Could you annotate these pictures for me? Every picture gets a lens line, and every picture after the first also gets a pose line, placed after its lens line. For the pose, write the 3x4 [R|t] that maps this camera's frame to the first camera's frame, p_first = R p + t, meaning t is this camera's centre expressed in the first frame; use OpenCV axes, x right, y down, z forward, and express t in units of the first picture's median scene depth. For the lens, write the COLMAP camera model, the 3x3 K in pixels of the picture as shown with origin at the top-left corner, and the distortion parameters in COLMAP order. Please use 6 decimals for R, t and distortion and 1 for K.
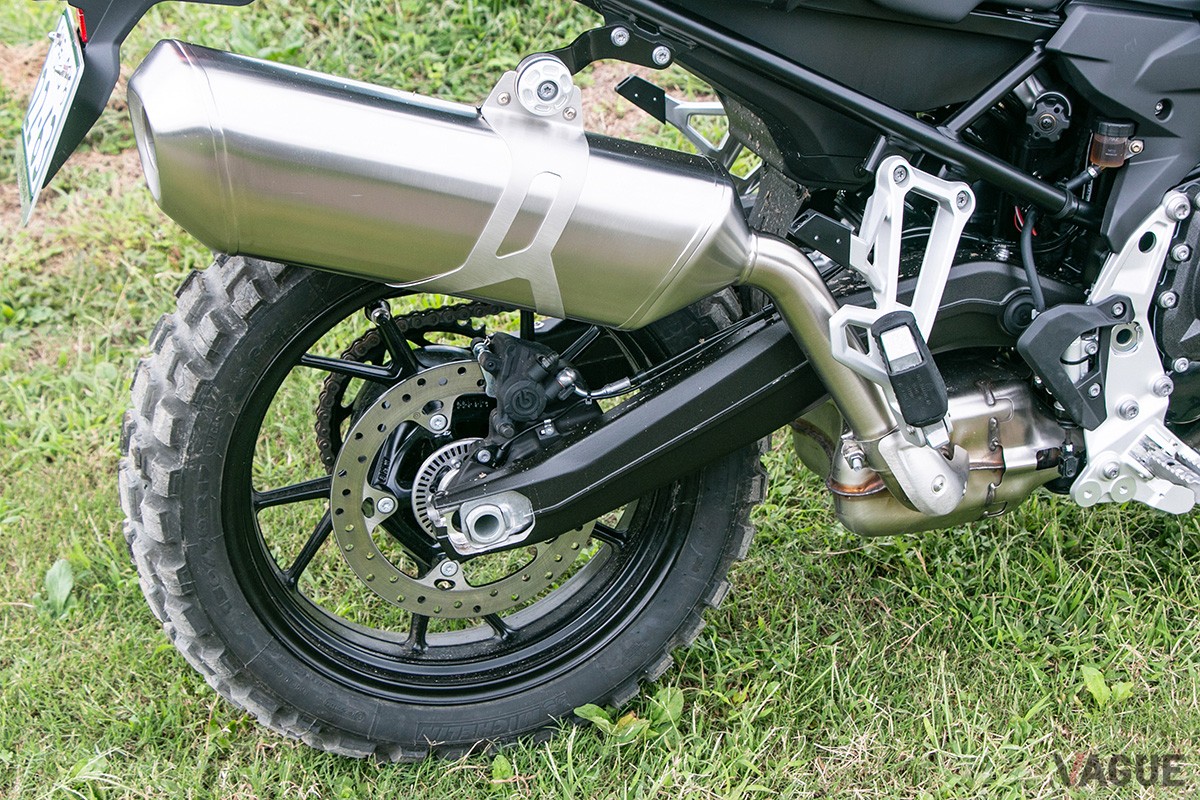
lens RADIAL K [[2041.6, 0, 595.0], [0, 2041.6, 391.6], [0, 0, 1]] dist [0.044742, 0.000000]
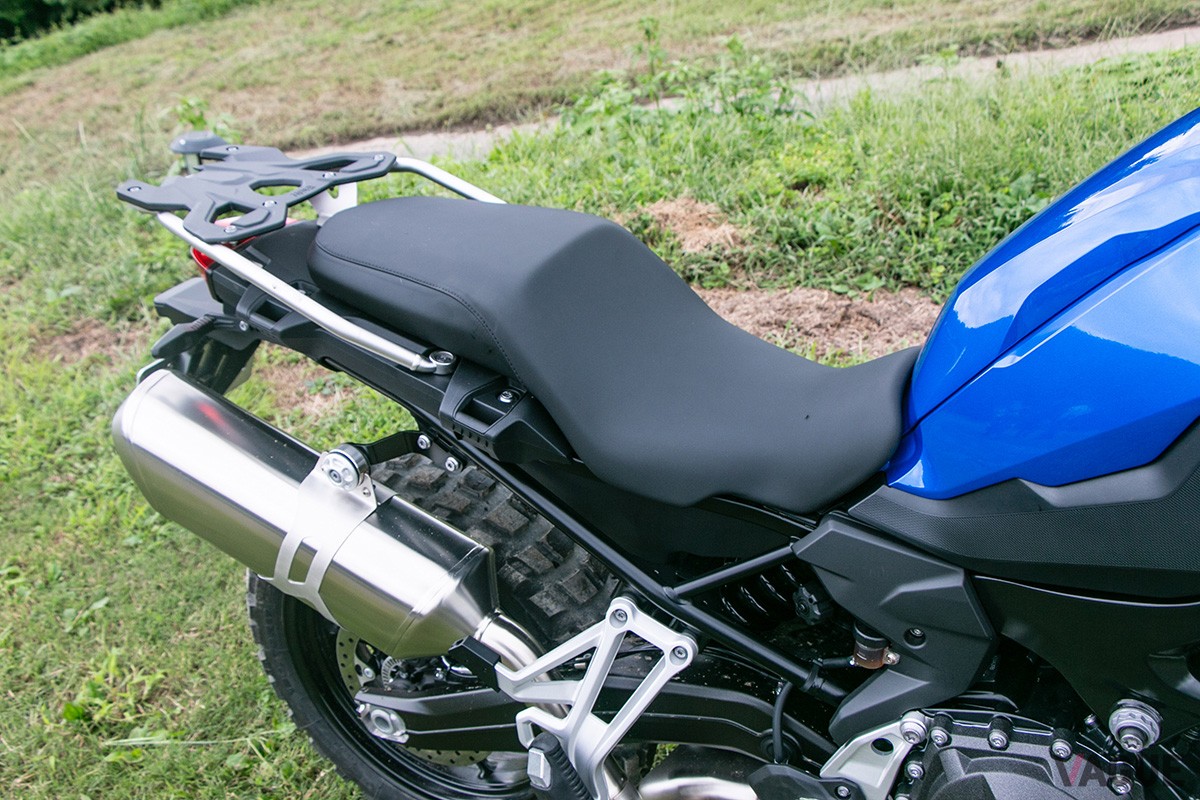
lens RADIAL K [[1165.2, 0, 595.0], [0, 1165.2, 403.1], [0, 0, 1]] dist [0.007615, 0.000000]
pose [[0.741260, 0.277170, -0.611319, 0.473040], [-0.204381, 0.960715, 0.187761, -0.318930], [0.639345, -0.014238, 0.768788, 0.462634]]
